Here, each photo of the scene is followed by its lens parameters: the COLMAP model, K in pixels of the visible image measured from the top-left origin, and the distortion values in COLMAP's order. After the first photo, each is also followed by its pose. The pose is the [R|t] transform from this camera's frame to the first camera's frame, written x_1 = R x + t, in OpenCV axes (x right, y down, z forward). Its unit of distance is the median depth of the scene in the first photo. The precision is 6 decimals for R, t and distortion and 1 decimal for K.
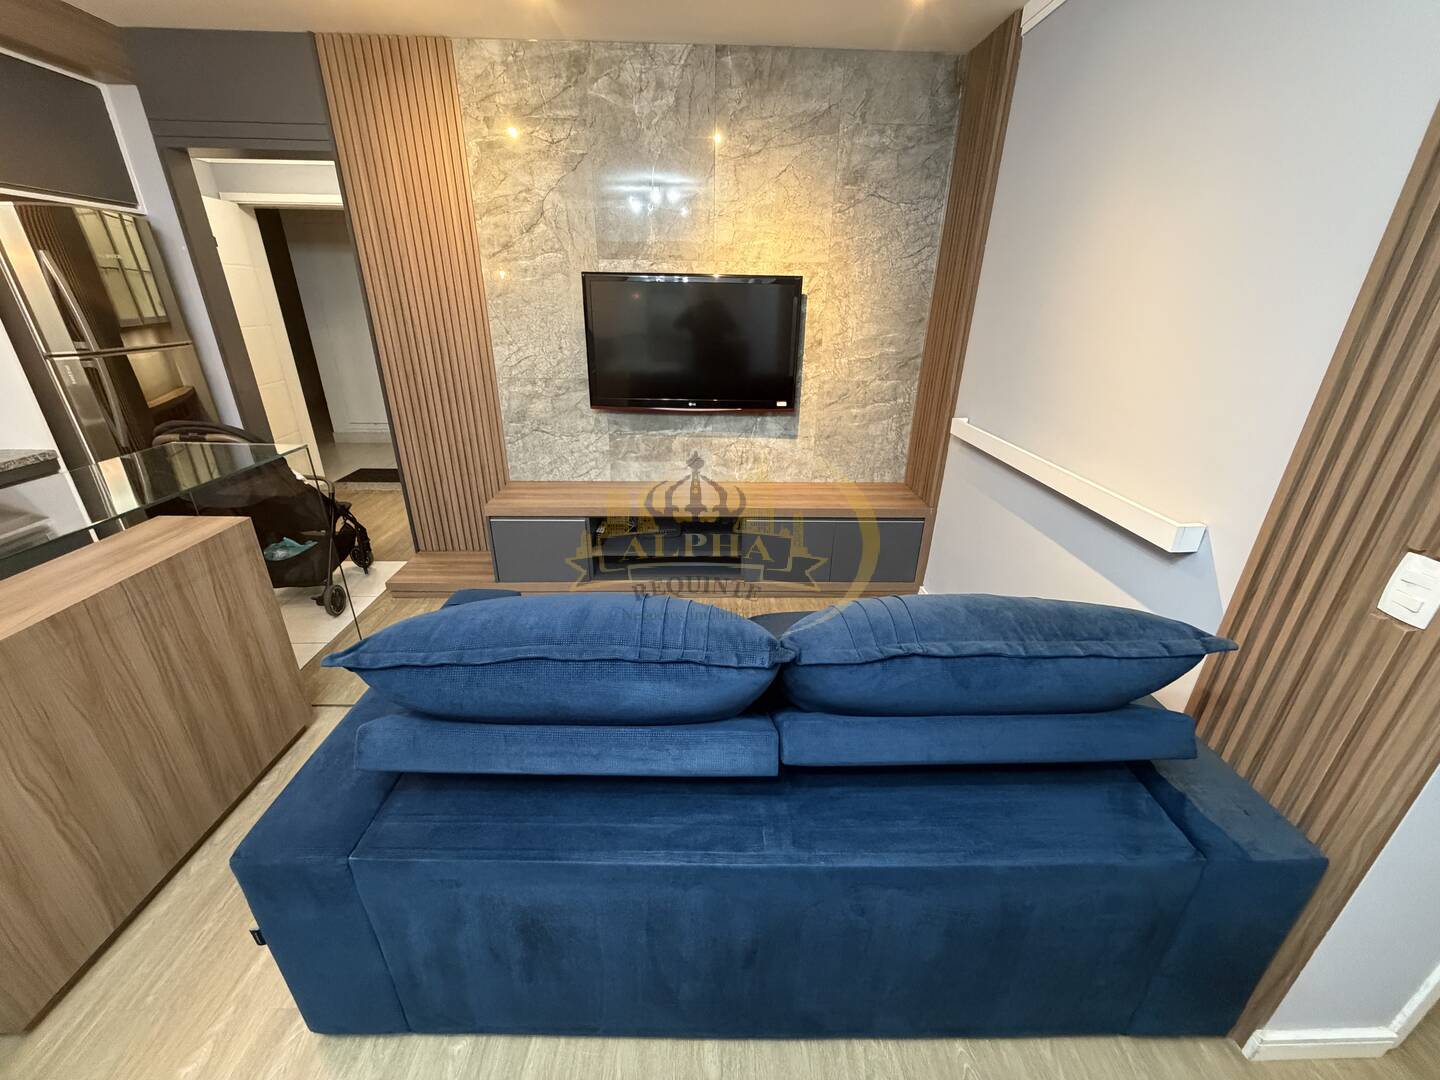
lens RADIAL K [[575.8, 0, 717.0], [0, 575.8, 543.6], [0, 0, 1]] dist [0.000293, 0.000020]
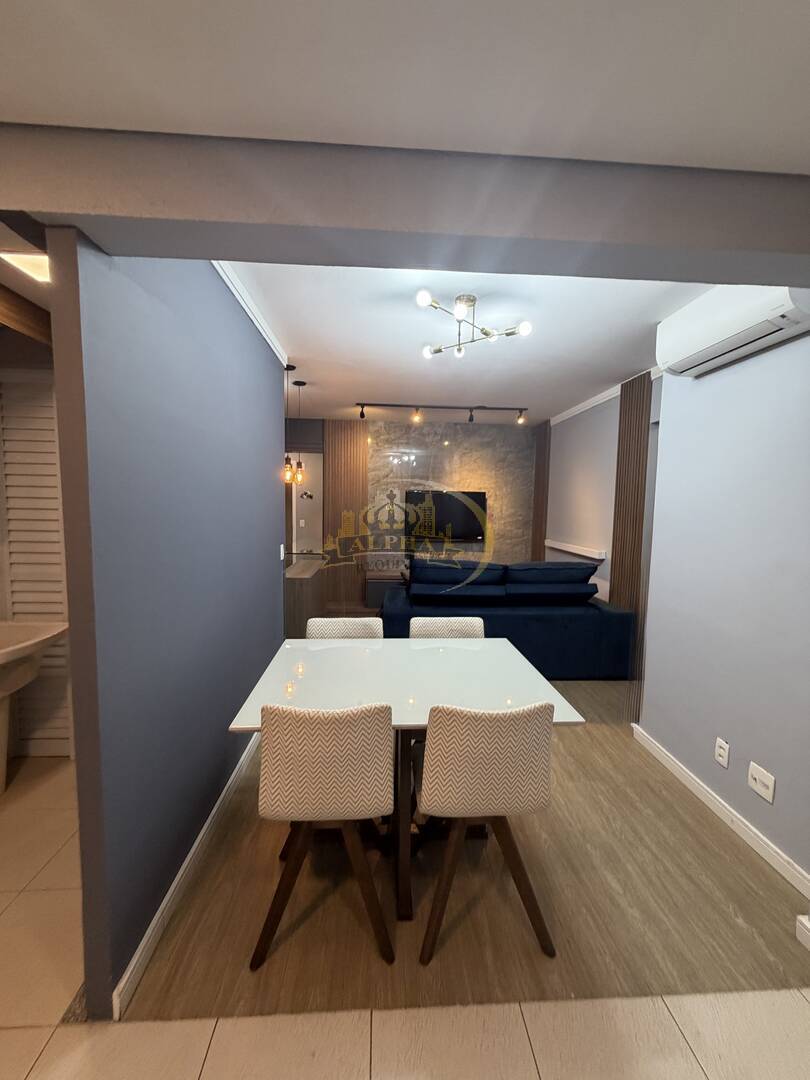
lens RADIAL K [[431.8, 0, 403.1], [0, 431.8, 534.9], [0, 0, 1]] dist [0.000293, 0.000020]
pose [[0.999730, 0.002483, 0.023105, -0.290916], [0.005124, 0.946251, -0.323393, 0.390976], [-0.022666, 0.323424, 0.945983, -0.867905]]
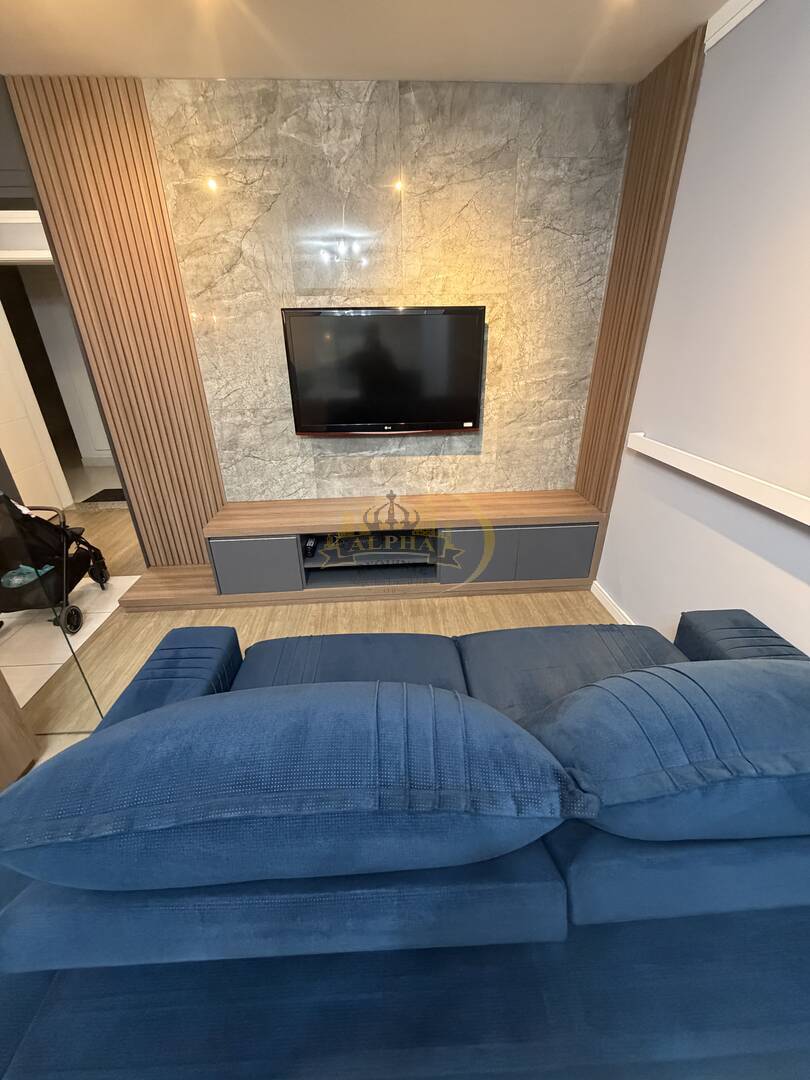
lens RADIAL K [[431.8, 0, 404.9], [0, 431.8, 539.4], [0, 0, 1]] dist [0.000293, 0.000020]
pose [[0.998926, -0.042259, 0.018997, -0.037020], [0.041597, 0.998557, 0.033977, -0.058386], [-0.020406, -0.033150, 0.999242, 0.173512]]
